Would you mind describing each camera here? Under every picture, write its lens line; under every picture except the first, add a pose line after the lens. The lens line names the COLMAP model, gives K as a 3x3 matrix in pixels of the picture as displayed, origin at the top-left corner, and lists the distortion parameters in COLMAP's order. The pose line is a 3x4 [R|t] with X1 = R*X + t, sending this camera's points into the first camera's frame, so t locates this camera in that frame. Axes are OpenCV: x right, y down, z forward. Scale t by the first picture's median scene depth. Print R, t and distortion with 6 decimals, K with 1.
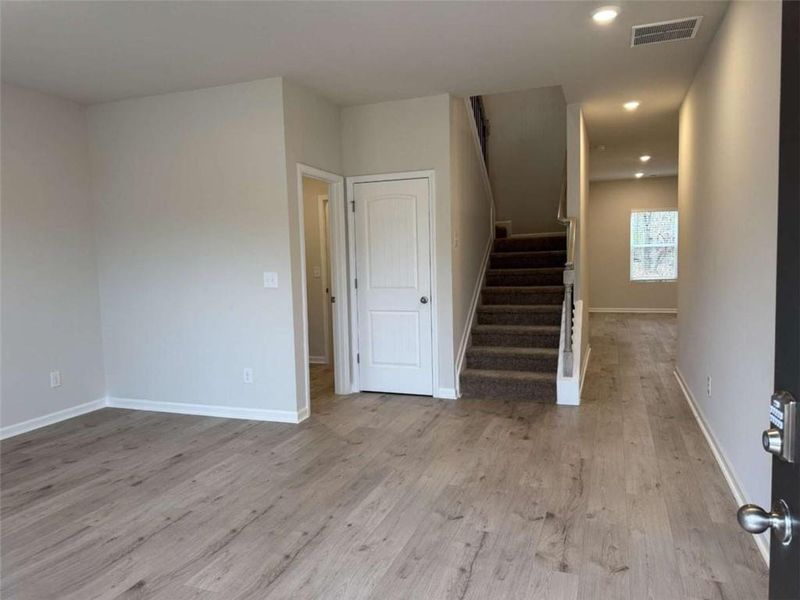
lens RADIAL K [[567.9, 0, 403.9], [0, 567.9, 303.8], [0, 0, 1]] dist [0.072253, -0.007112]
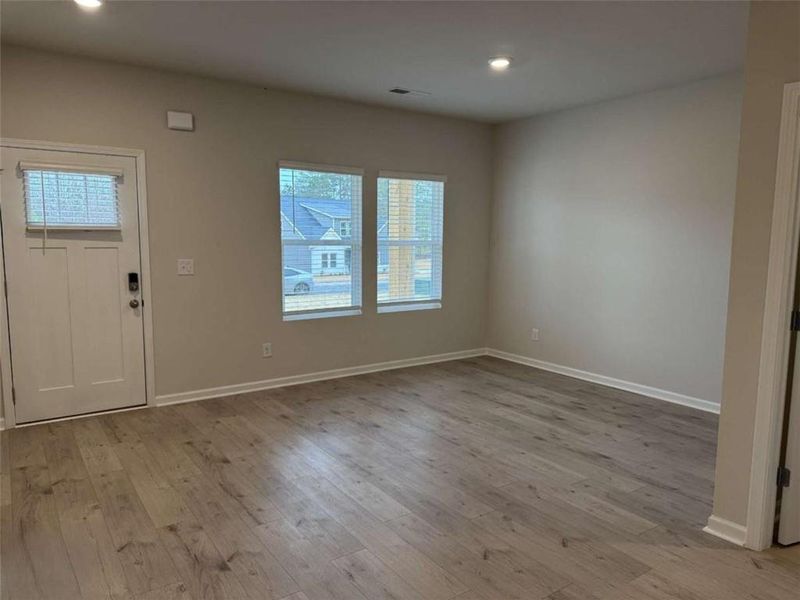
lens RADIAL K [[567.9, 0, 401.6], [0, 567.9, 298.2], [0, 0, 1]] dist [0.072253, -0.007112]
pose [[-0.568971, 0.112020, -0.814693, 0.650839], [-0.062394, 0.981943, 0.178592, -0.175180], [0.819988, 0.152445, -0.551707, 1.387197]]
